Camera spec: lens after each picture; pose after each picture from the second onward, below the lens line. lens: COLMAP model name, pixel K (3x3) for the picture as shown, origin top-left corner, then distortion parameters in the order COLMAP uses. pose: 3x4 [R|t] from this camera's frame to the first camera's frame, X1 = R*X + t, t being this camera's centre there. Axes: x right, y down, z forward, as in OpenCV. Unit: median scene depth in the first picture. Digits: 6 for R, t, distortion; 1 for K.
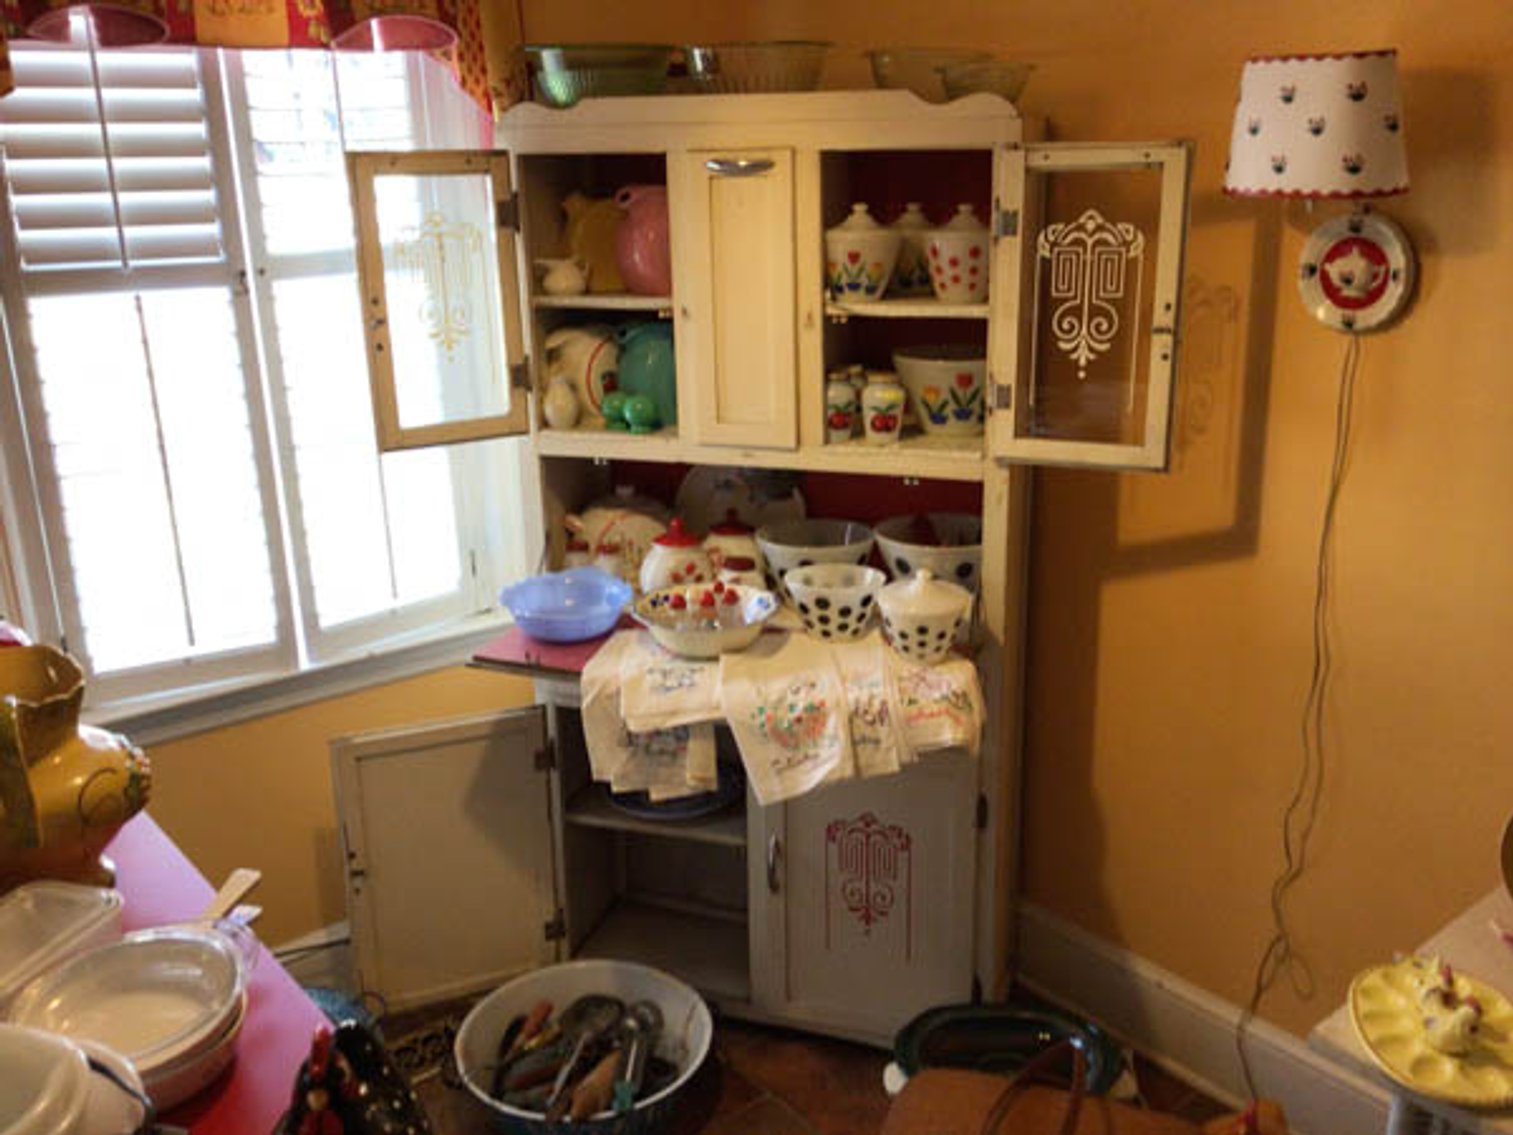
lens RADIAL K [[1360.5, 0, 751.3], [0, 1360.5, 573.2], [0, 0, 1]] dist [0.047497, -0.096864]
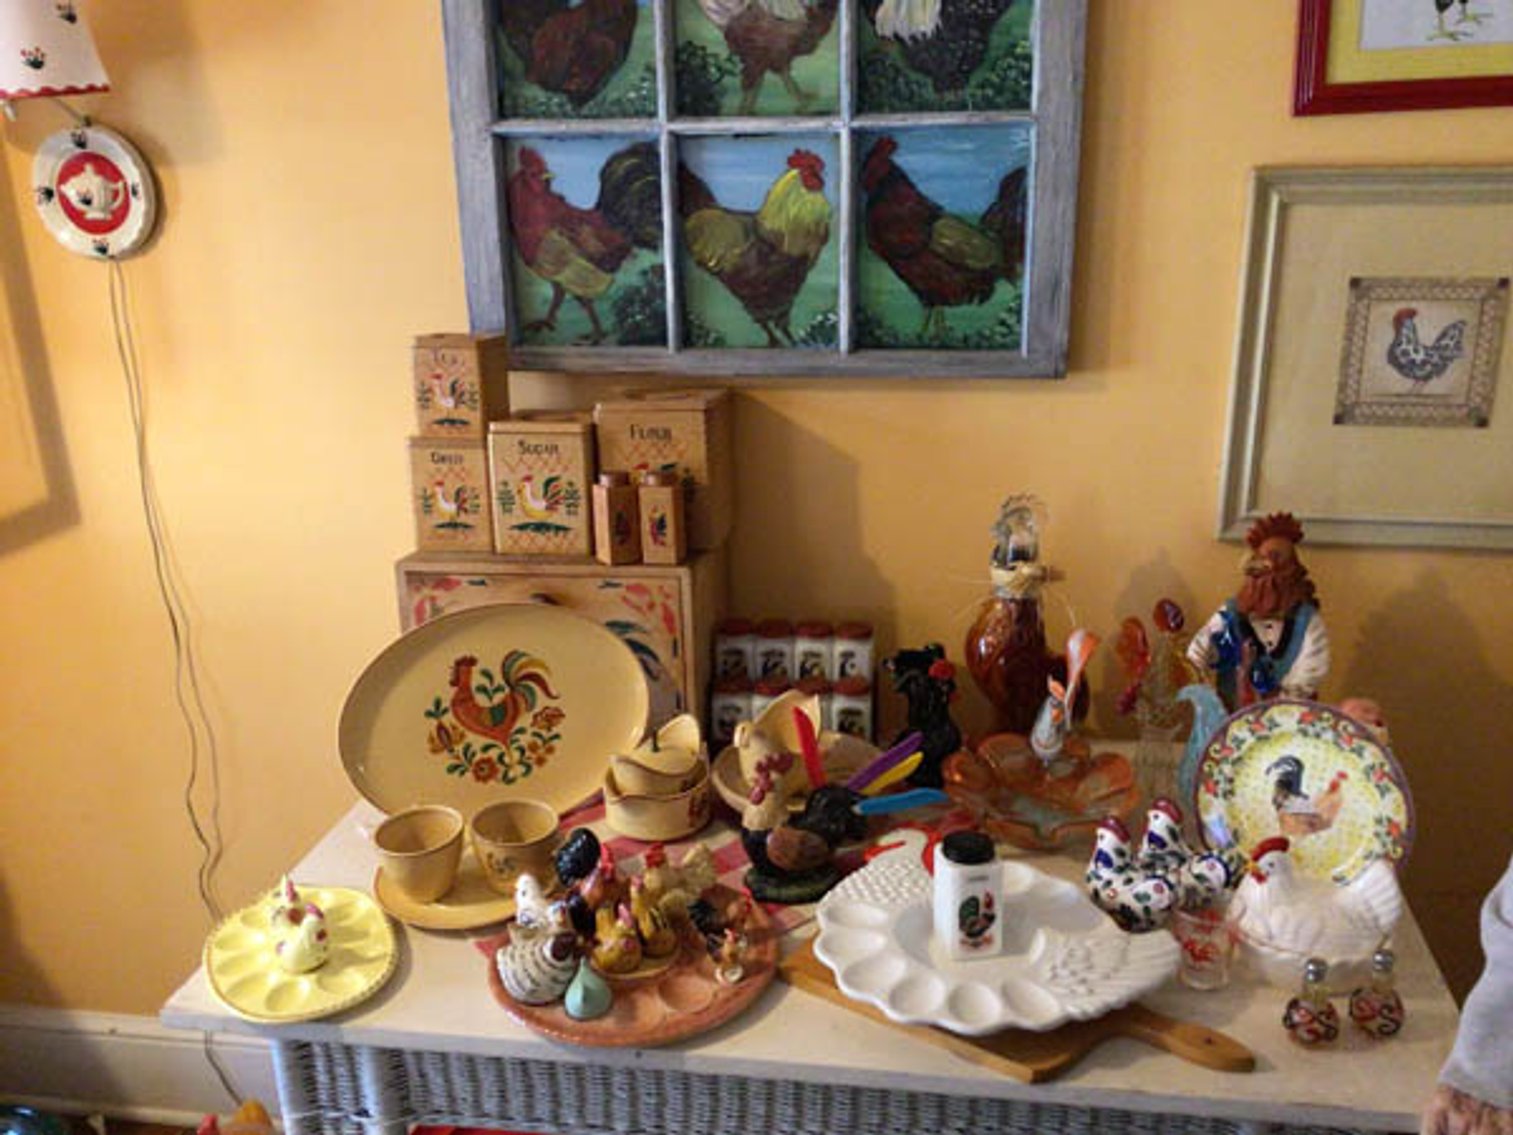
lens RADIAL K [[1360.5, 0, 751.3], [0, 1360.5, 573.2], [0, 0, 1]] dist [0.047497, -0.096864]
pose [[0.757391, -0.203431, 0.620463, 0.093469], [0.221082, 0.974000, 0.049473, 0.046901], [-0.614395, 0.099703, 0.782674, 0.027087]]
